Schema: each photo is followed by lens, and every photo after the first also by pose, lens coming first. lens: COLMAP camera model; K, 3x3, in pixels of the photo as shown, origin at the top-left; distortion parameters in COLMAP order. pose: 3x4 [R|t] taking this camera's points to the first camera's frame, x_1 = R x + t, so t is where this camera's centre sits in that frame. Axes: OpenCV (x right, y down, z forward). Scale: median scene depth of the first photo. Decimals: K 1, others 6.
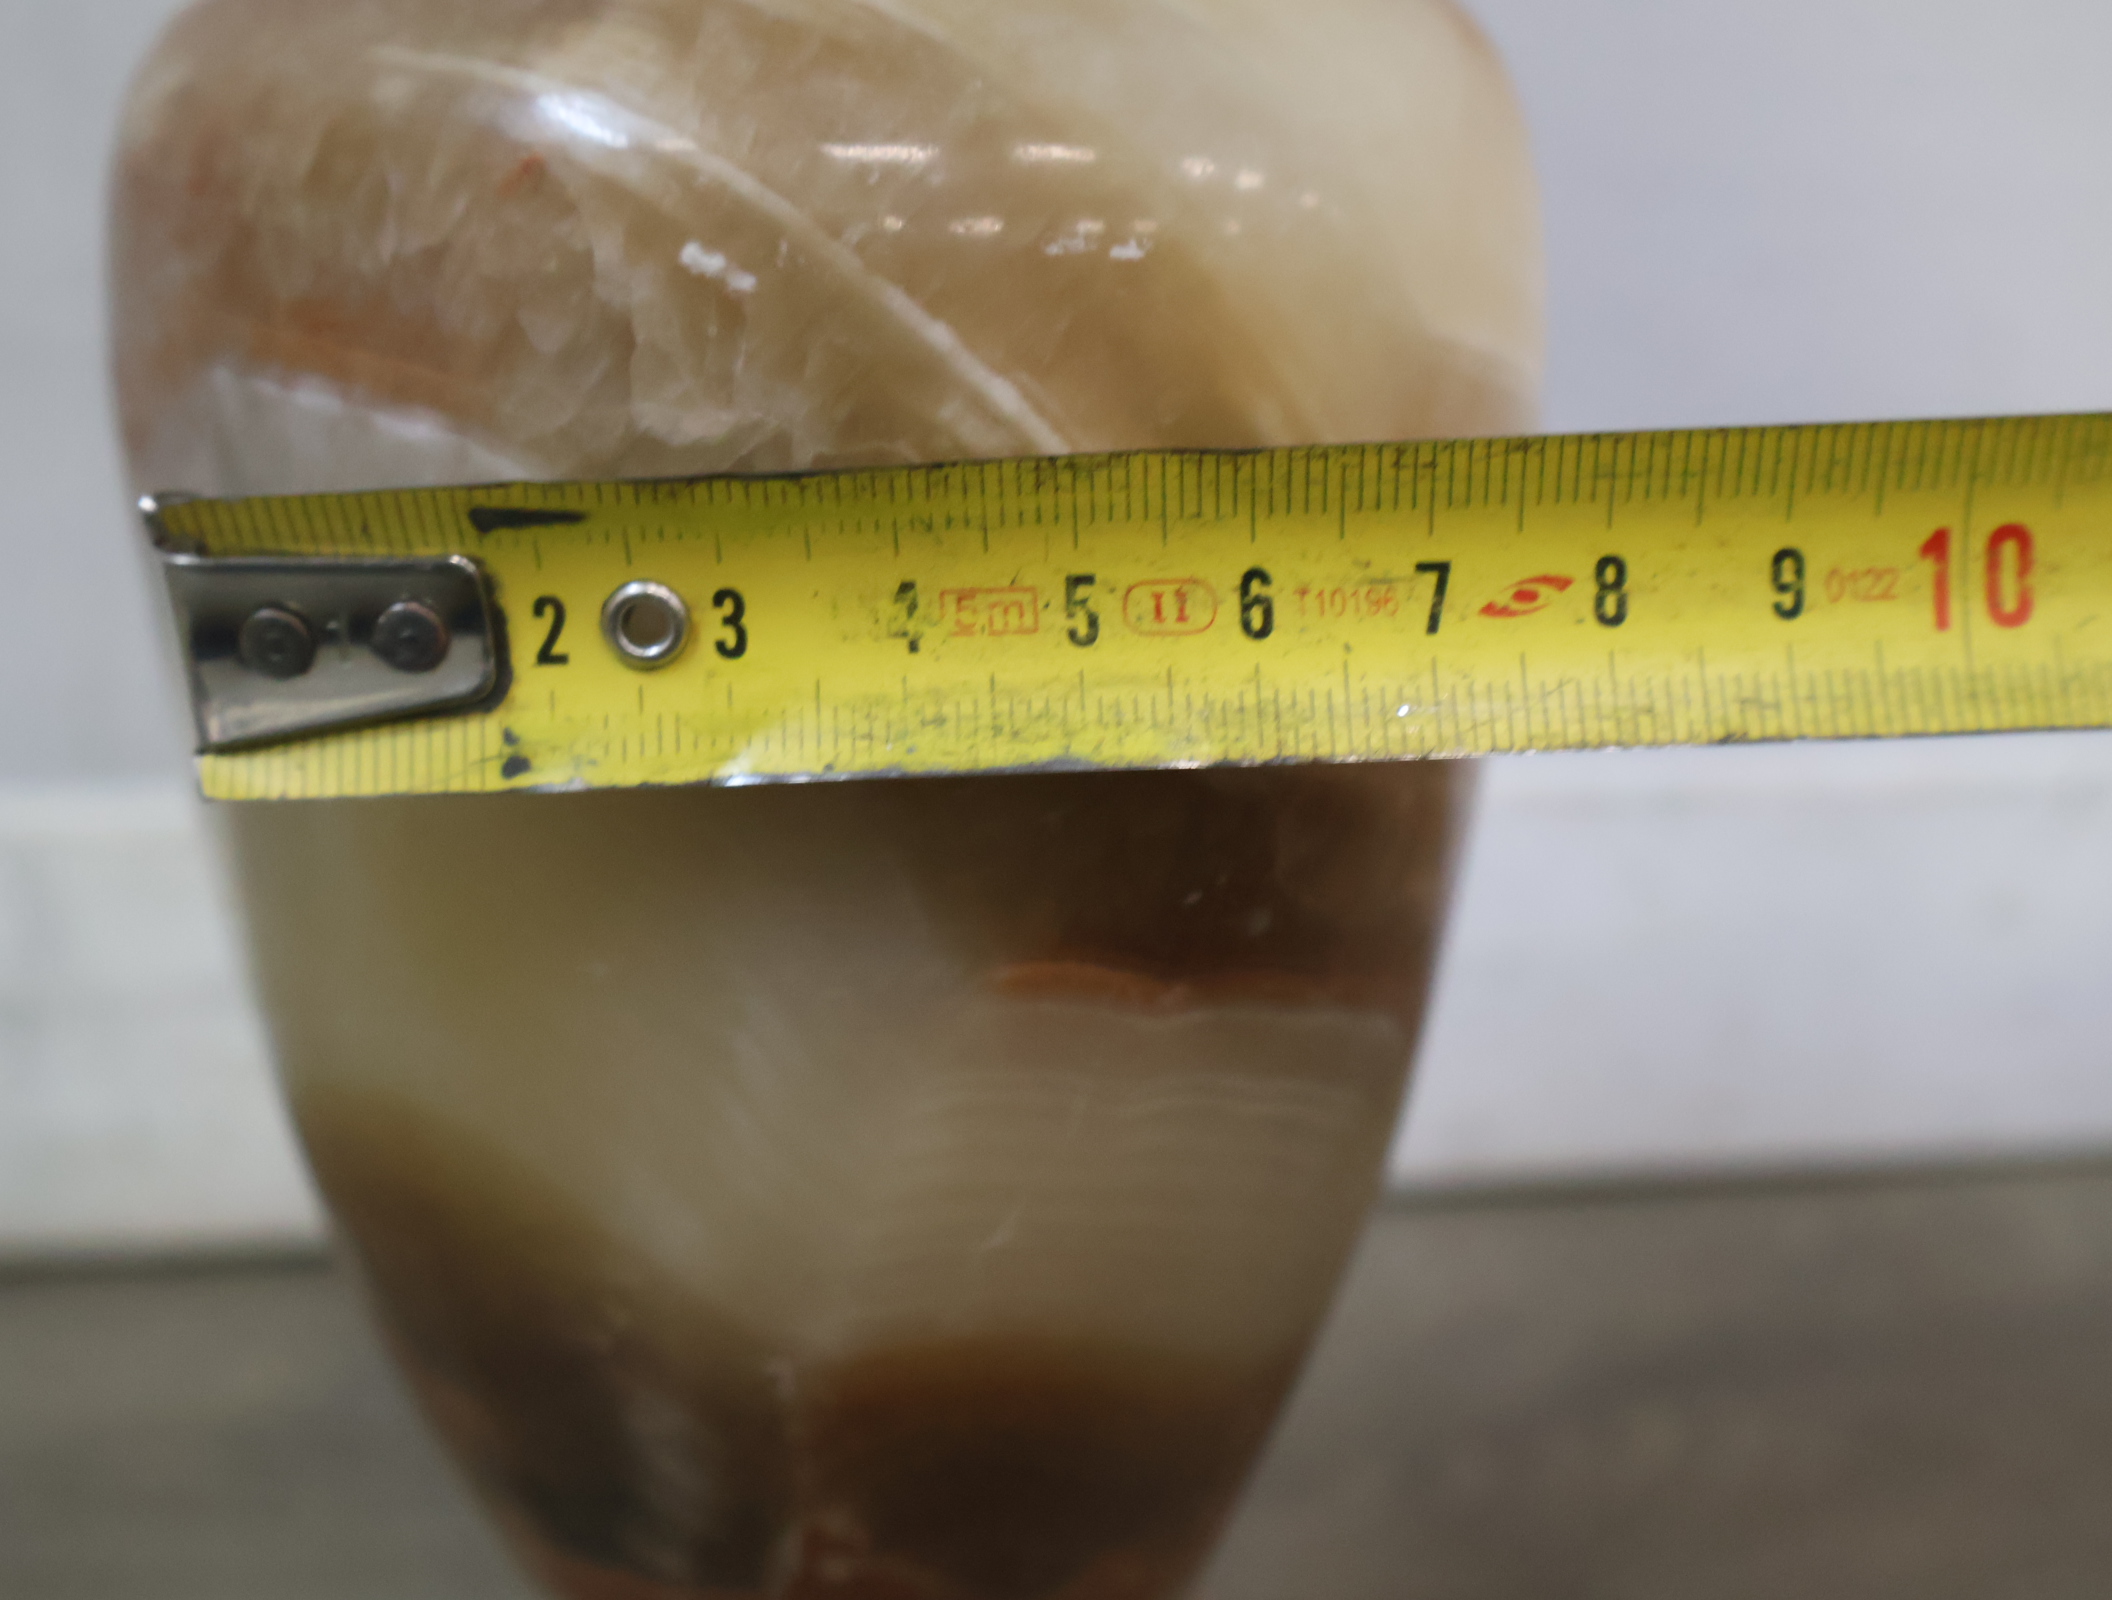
lens RADIAL K [[2645.6, 0, 1060.0], [0, 2645.6, 799.0], [0, 0, 1]] dist [0.007934, 0.000000]
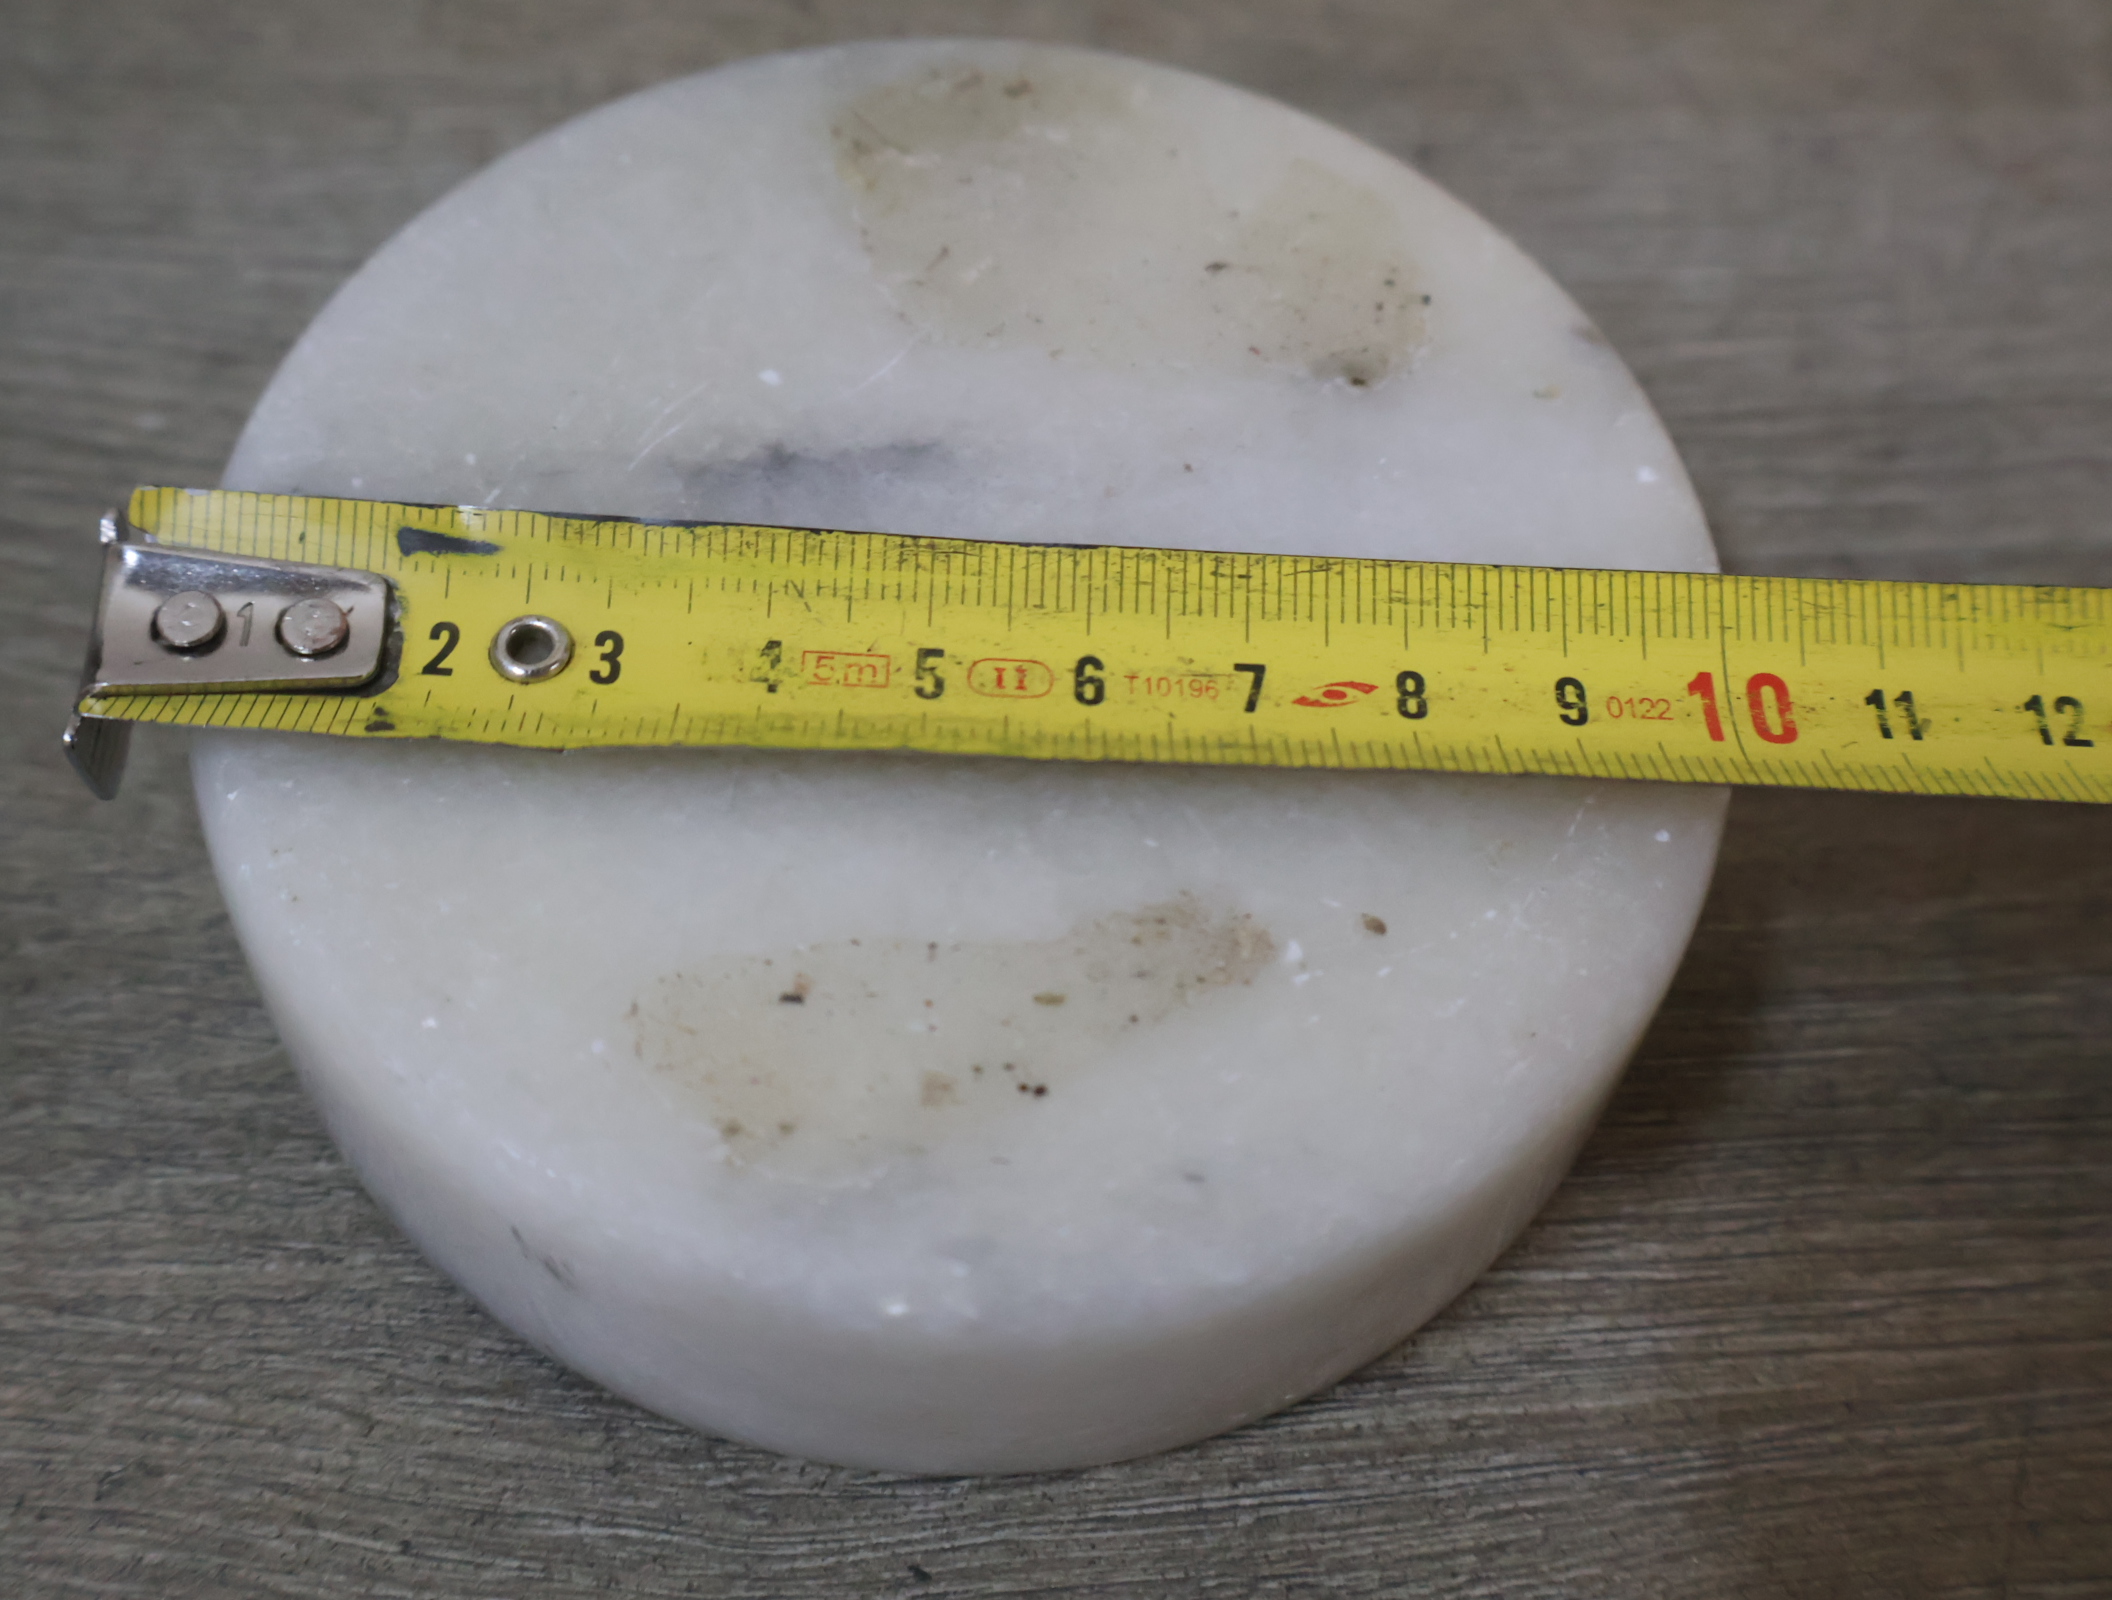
lens RADIAL K [[2645.6, 0, 1053.7], [0, 2645.6, 799.3], [0, 0, 1]] dist [0.007934, 0.000000]
pose [[0.997542, 0.069910, -0.004826, 0.068474], [-0.050126, 0.663725, -0.746295, 0.780210], [-0.048971, 0.744703, 0.665597, 0.309503]]
